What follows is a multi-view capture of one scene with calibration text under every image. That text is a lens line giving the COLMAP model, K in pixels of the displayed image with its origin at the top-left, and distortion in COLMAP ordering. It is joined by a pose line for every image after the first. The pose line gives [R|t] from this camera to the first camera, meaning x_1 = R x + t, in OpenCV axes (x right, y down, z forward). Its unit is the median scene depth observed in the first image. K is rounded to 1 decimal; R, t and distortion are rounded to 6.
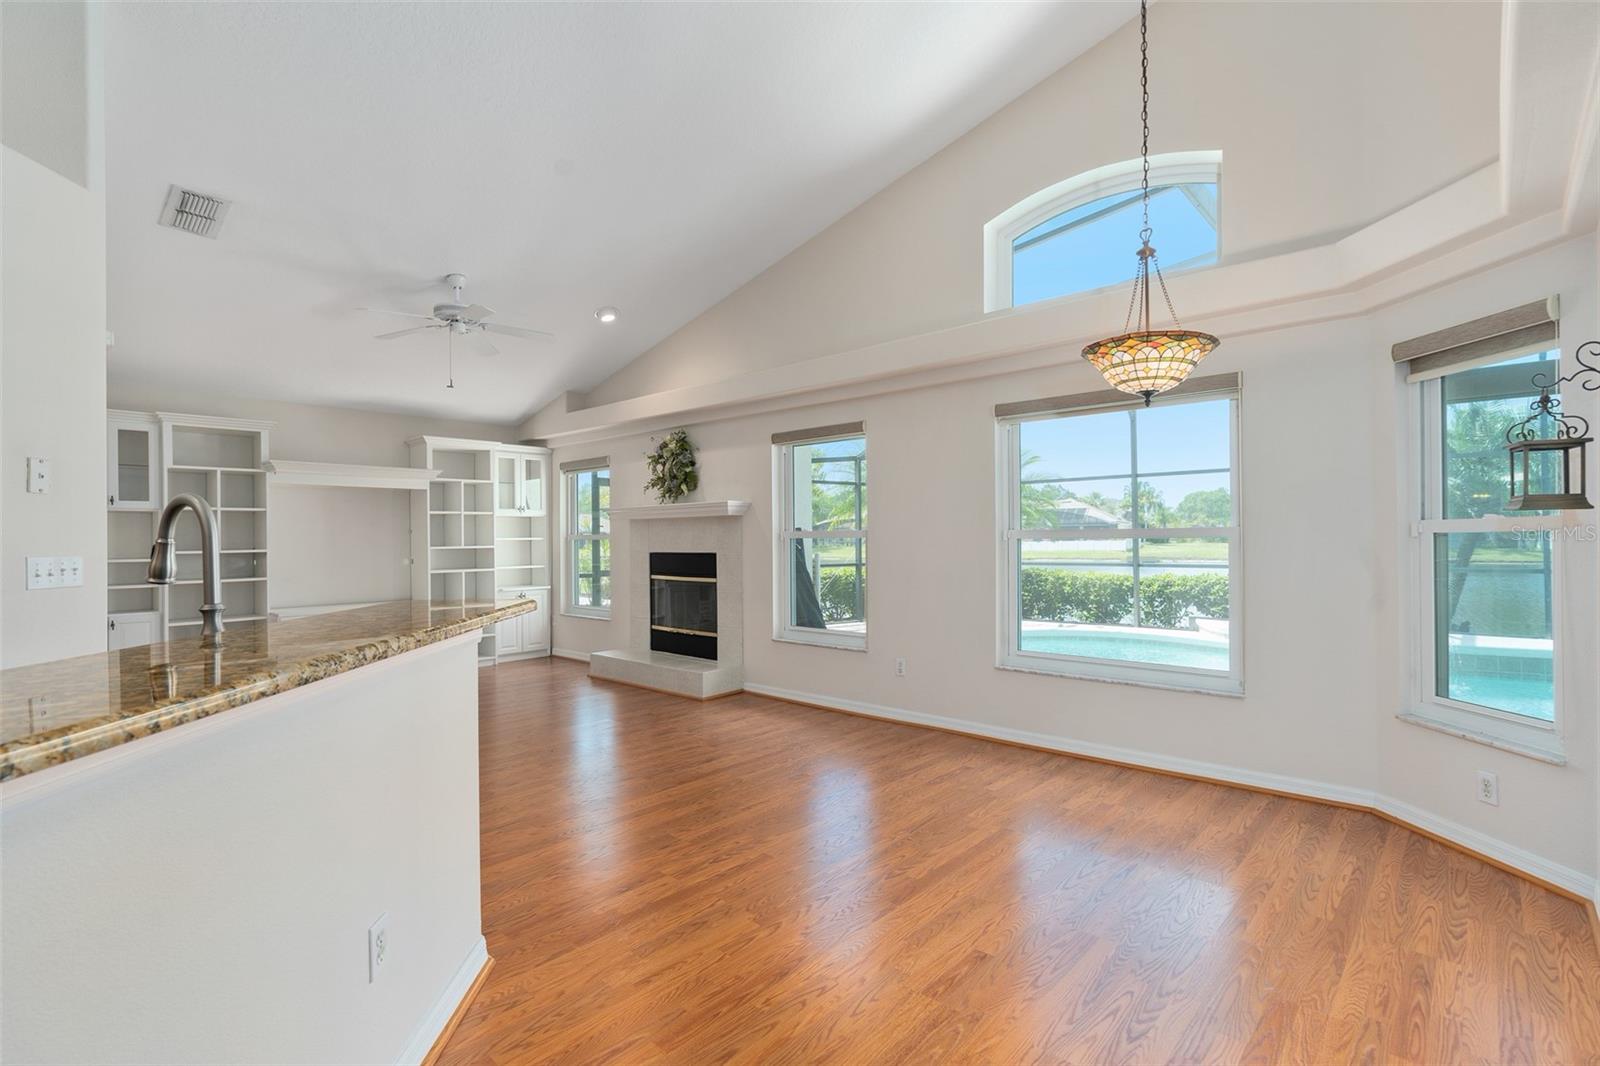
lens RADIAL K [[746.5, 0, 800.0], [0, 746.5, 533.0], [0, 0, 1]] dist [0.001846, 0.000301]
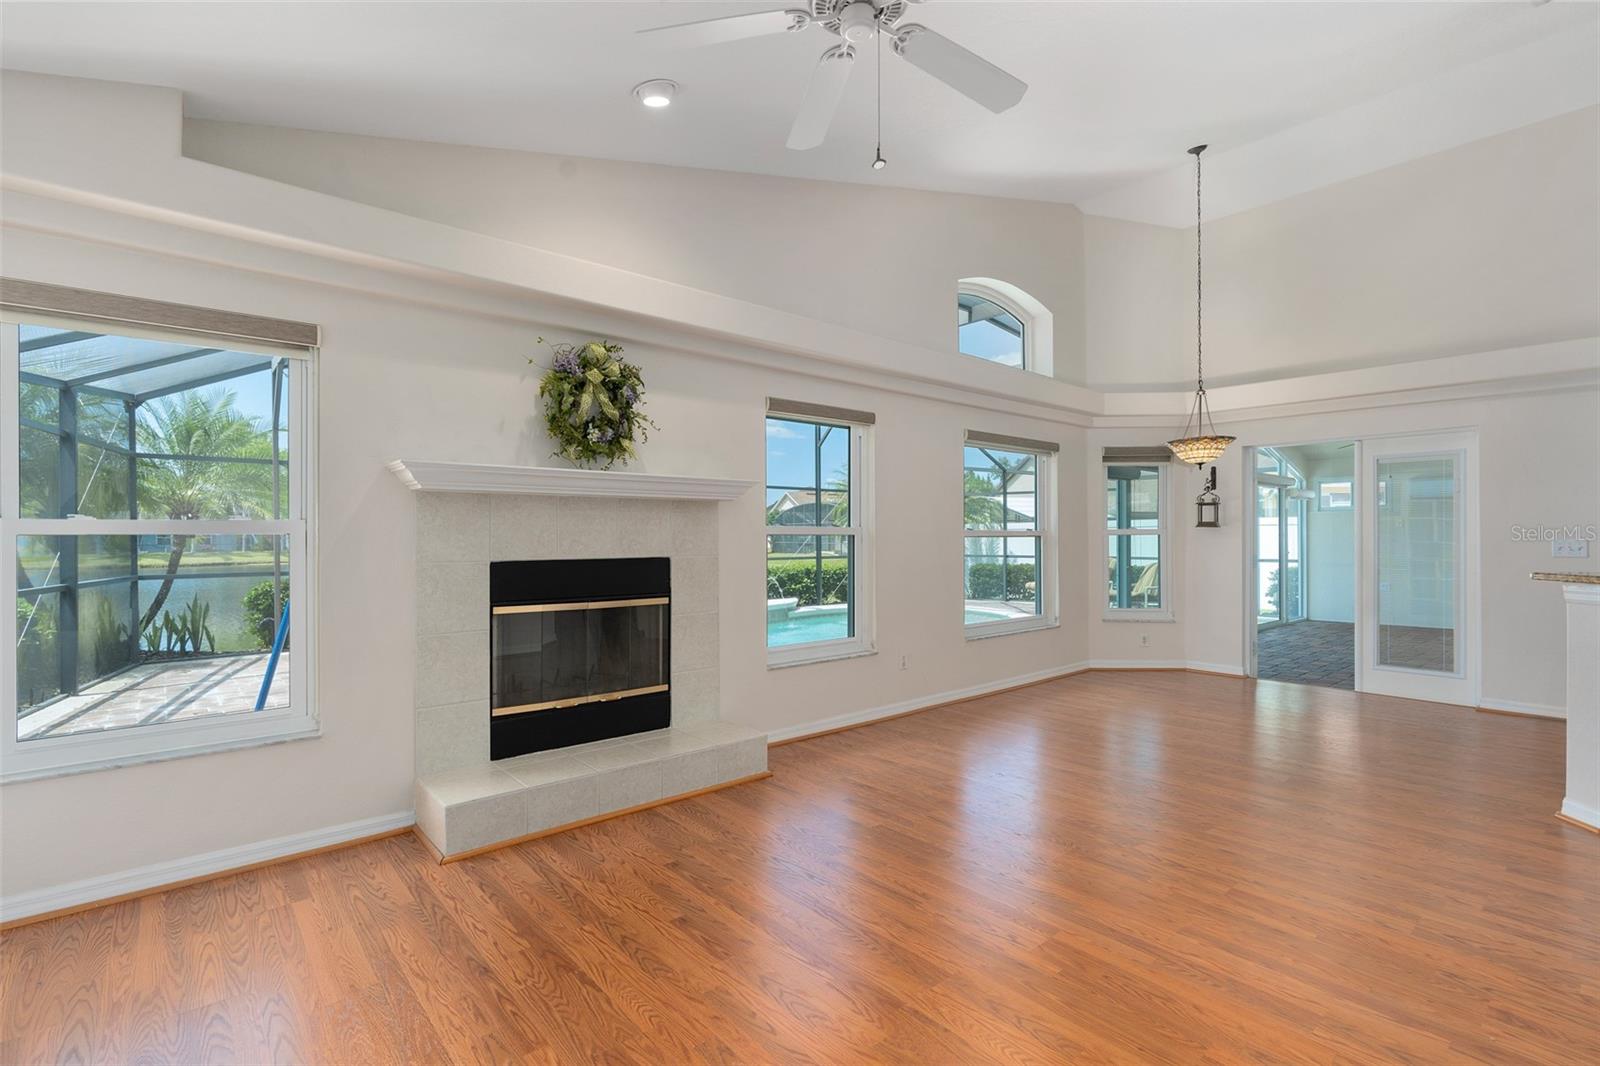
lens RADIAL K [[746.5, 0, 800.0], [0, 746.5, 533.0], [0, 0, 1]] dist [0.001846, 0.000301]
pose [[0.115361, 0.010907, 0.993264, -0.785529], [-0.007045, 0.999924, -0.010162, 0.012682], [-0.993299, -0.005825, 0.115429, 0.881230]]
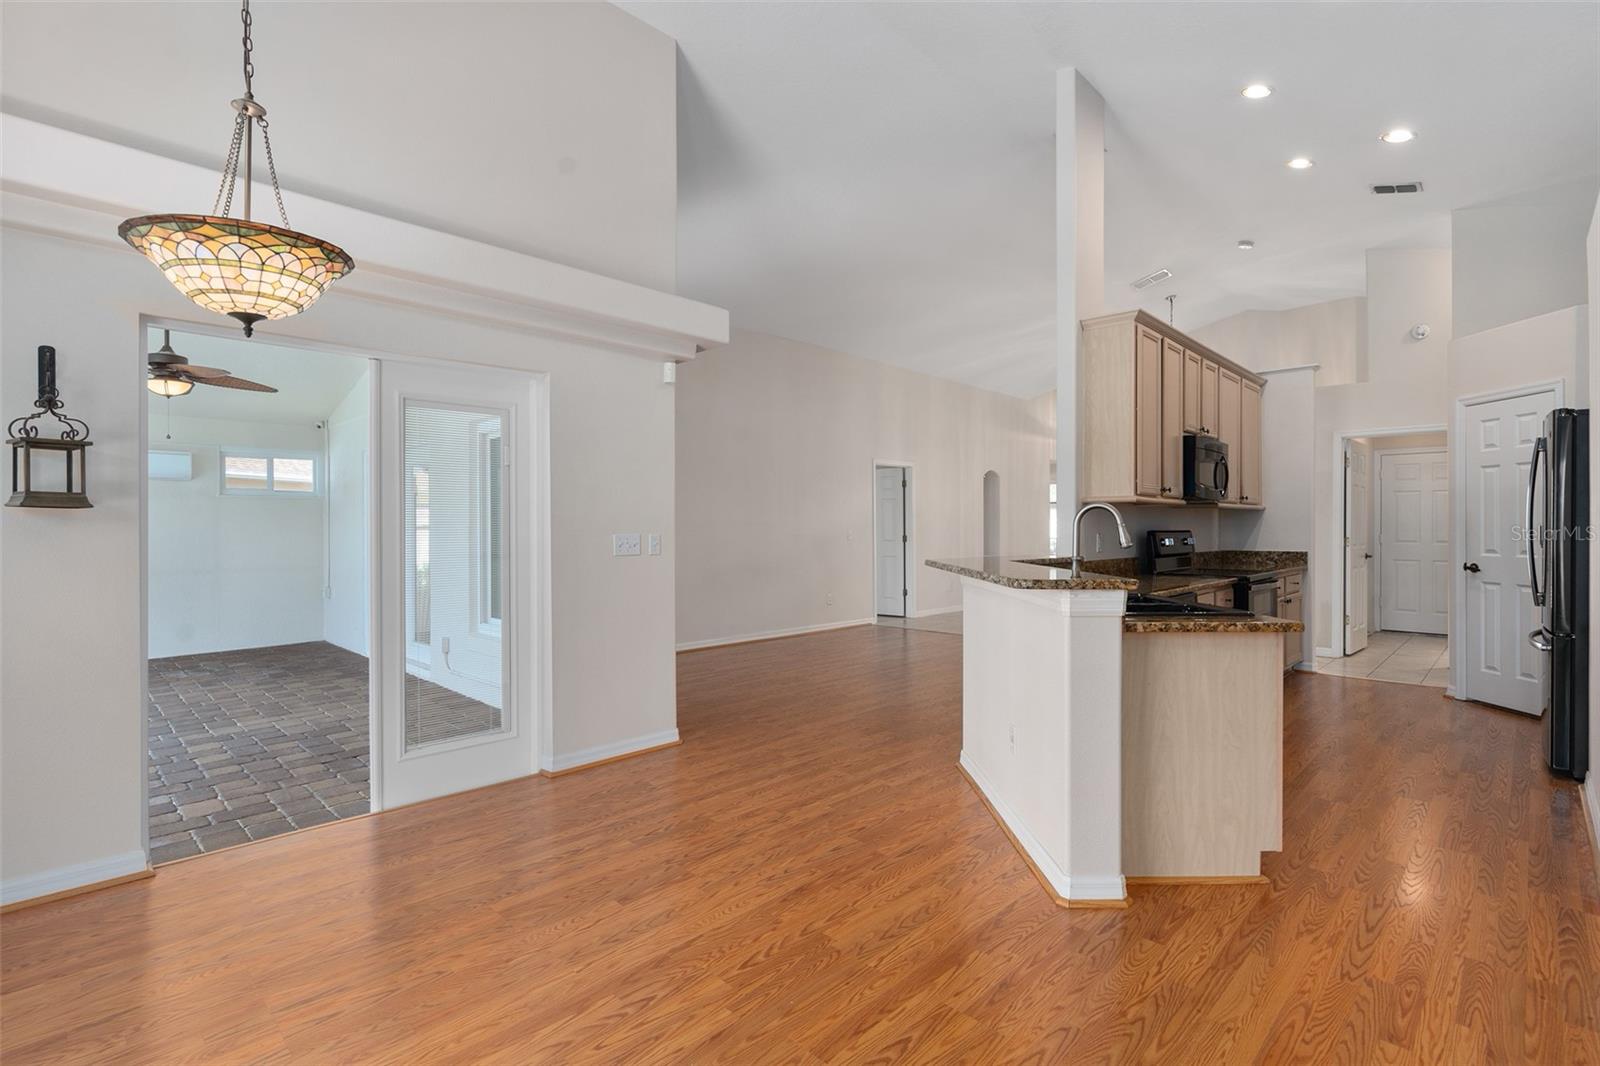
lens RADIAL K [[746.5, 0, 800.0], [0, 746.5, 533.0], [0, 0, 1]] dist [0.001846, 0.000301]
pose [[-0.999023, 0.006717, 0.043681, -0.028348], [0.006814, 0.999975, 0.002070, 0.004419], [-0.043666, 0.002366, -0.999043, 0.795948]]
